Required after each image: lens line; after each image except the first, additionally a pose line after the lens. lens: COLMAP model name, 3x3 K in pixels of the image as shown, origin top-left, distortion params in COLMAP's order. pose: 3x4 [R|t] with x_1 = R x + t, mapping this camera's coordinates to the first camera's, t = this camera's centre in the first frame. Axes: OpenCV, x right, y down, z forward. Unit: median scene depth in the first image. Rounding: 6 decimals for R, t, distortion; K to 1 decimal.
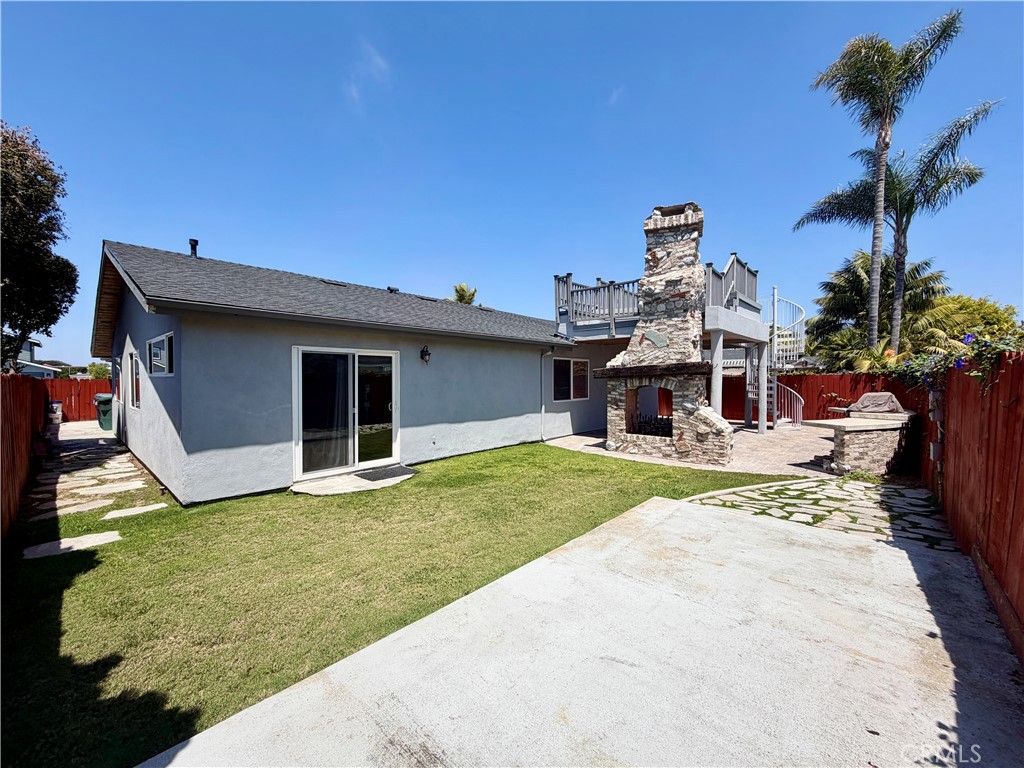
lens RADIAL K [[407.6, 0, 509.3], [0, 407.6, 383.1], [0, 0, 1]] dist [-0.002489, 0.001592]
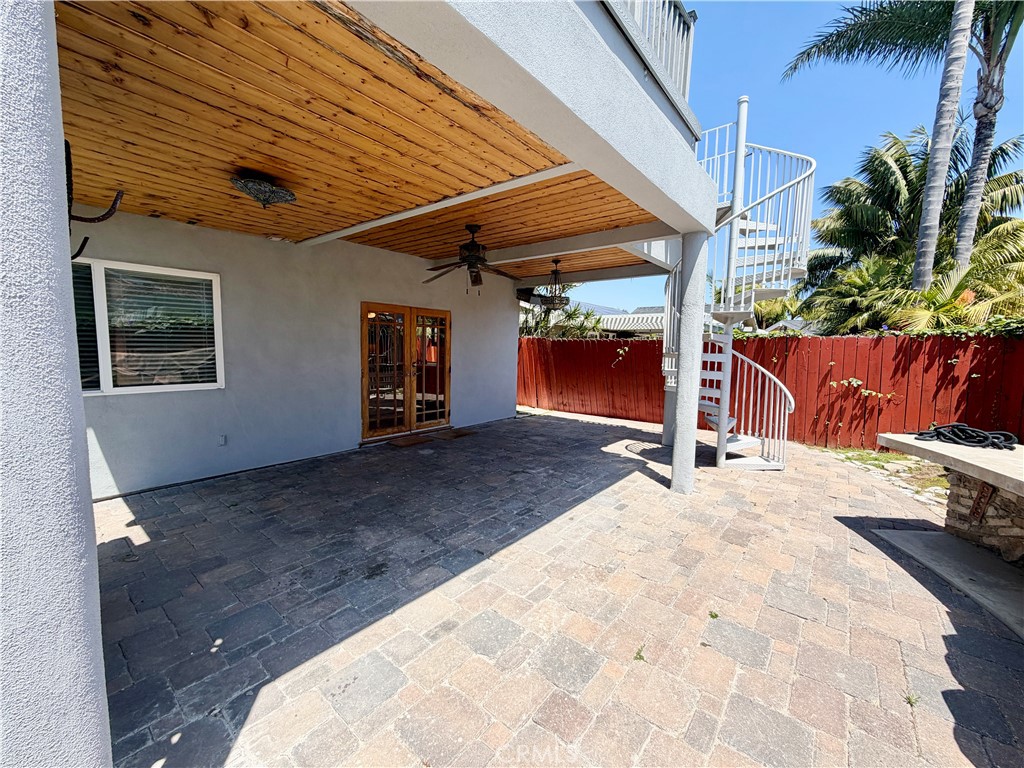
lens RADIAL K [[407.6, 0, 512.0], [0, 407.6, 384.9], [0, 0, 1]] dist [-0.002489, 0.001592]
pose [[0.998444, 0.014878, 0.053742, 0.385517], [-0.018824, 0.997105, 0.073670, 0.005151], [-0.052490, -0.074567, 0.995834, 0.558938]]
